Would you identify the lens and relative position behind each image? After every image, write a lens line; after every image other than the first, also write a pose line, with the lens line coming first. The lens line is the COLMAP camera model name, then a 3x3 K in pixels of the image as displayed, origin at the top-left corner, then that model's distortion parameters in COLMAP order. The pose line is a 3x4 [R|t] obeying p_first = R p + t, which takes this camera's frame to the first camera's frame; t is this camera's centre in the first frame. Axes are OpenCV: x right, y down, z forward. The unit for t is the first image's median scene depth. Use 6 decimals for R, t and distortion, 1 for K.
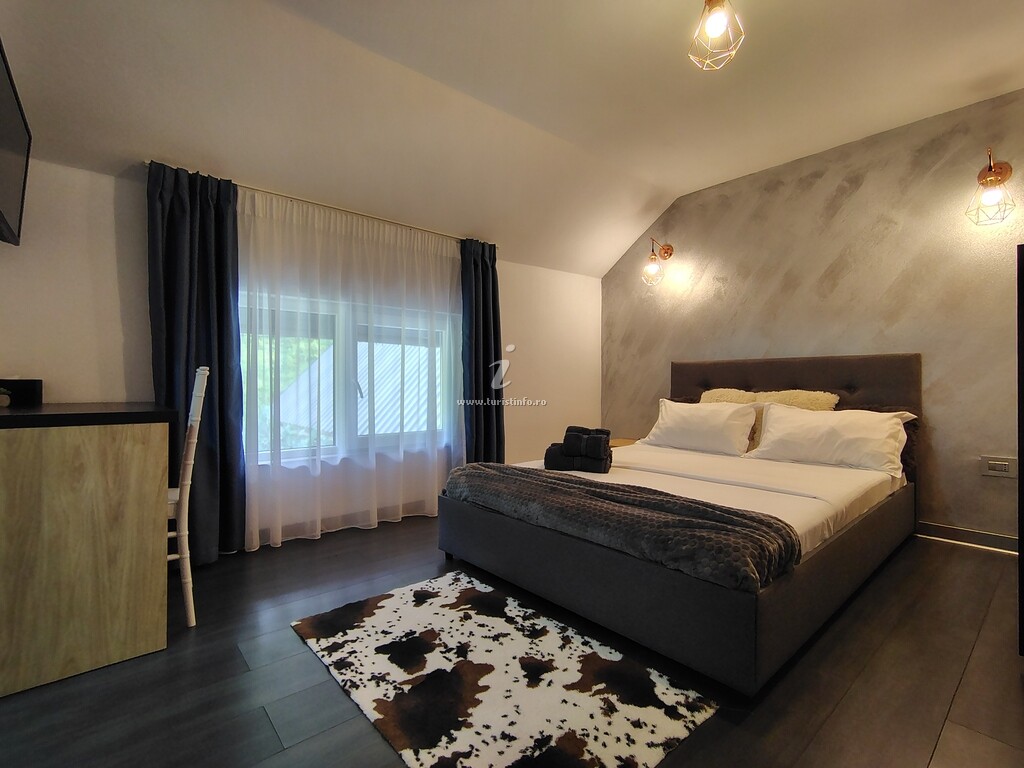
lens RADIAL K [[474.7, 0, 512.0], [0, 474.7, 384.0], [0, 0, 1]] dist [-0.002514, 0.001016]
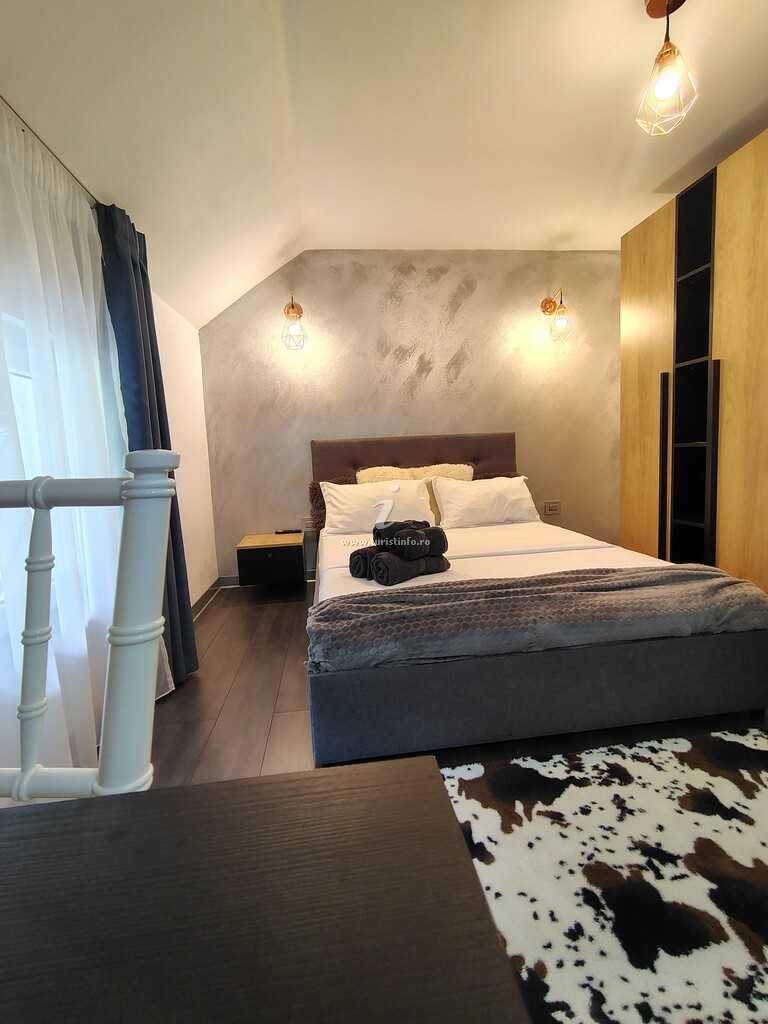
lens RADIAL K [[474.7, 0, 384.6], [0, 474.7, 505.7], [0, 0, 1]] dist [-0.002514, 0.001016]
pose [[0.565258, -0.117252, 0.816539, -0.704910], [0.050693, 0.992913, 0.107486, -0.029328], [-0.823355, -0.019364, 0.567196, 0.799896]]
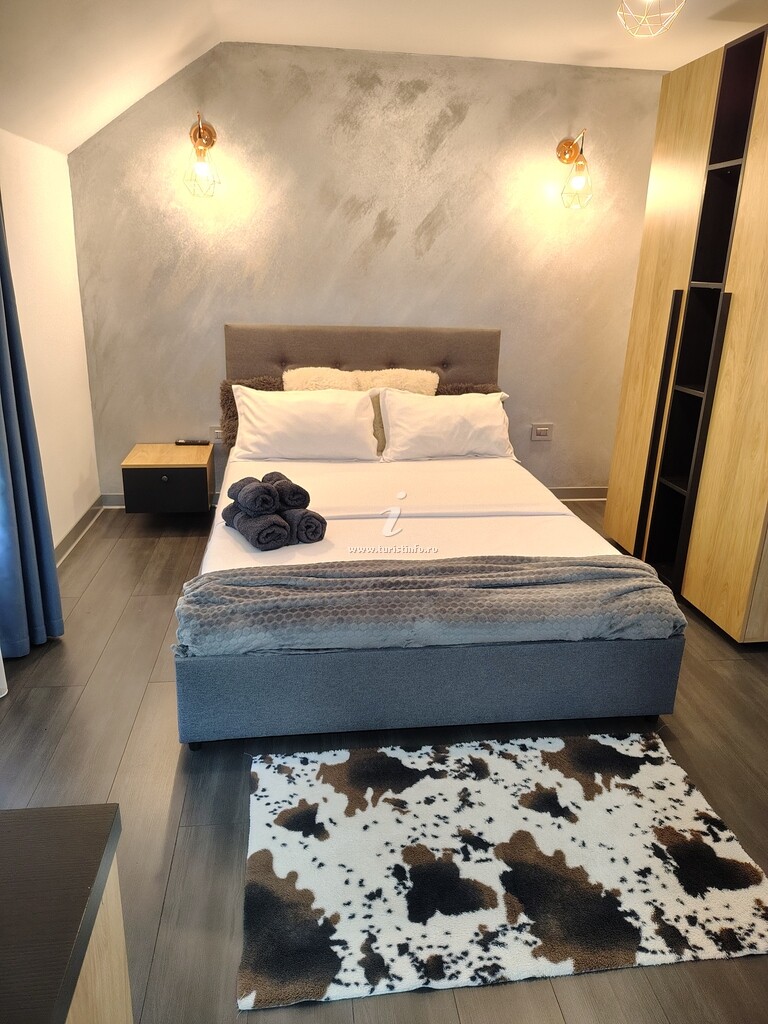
lens RADIAL K [[695.7, 0, 380.1], [0, 695.7, 500.3], [0, 0, 1]] dist [0.066676, -0.106135]
pose [[0.561979, -0.245779, 0.789792, -0.806313], [-0.023766, 0.949642, 0.312435, -0.263914], [-0.826810, -0.194352, 0.527838, 0.536671]]
